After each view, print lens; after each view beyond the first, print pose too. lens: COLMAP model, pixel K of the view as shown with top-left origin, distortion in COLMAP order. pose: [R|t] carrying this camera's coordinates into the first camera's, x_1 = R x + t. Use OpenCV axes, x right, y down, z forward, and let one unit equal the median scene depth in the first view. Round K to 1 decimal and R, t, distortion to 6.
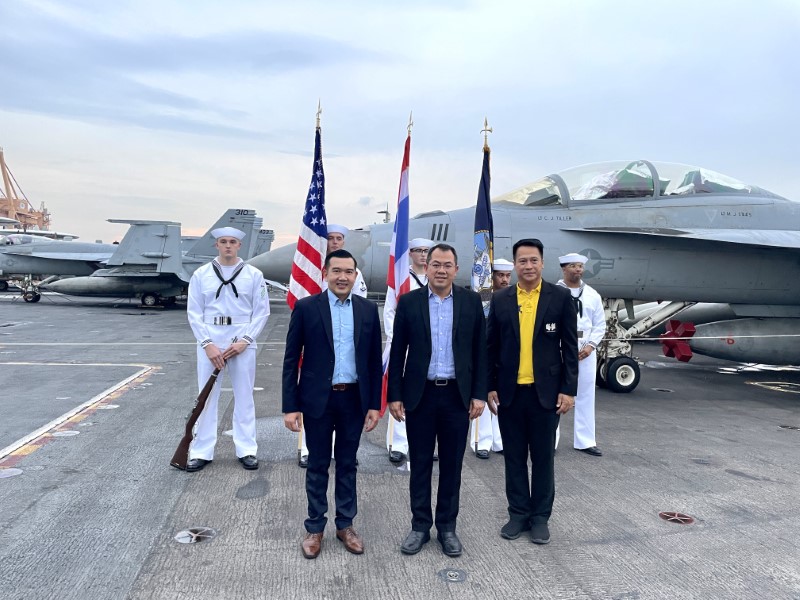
lens RADIAL K [[609.7, 0, 401.2], [0, 609.7, 302.3], [0, 0, 1]] dist [0.072363, -0.081343]
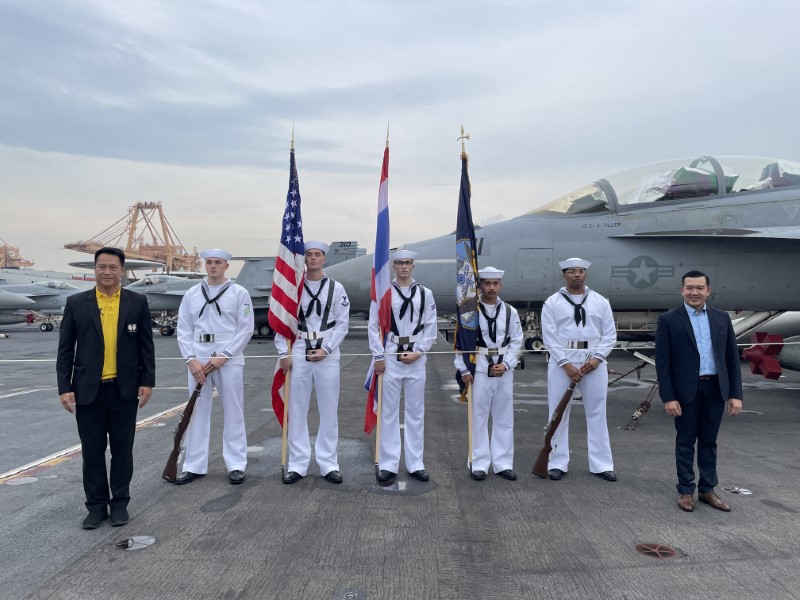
lens RADIAL K [[609.7, 0, 397.5], [0, 609.7, 286.4], [0, 0, 1]] dist [0.072363, -0.081343]
pose [[0.974841, -0.043952, -0.218527, 0.250112], [0.028310, 0.996841, -0.074203, 0.027888], [0.221098, 0.066149, 0.973006, 0.042905]]
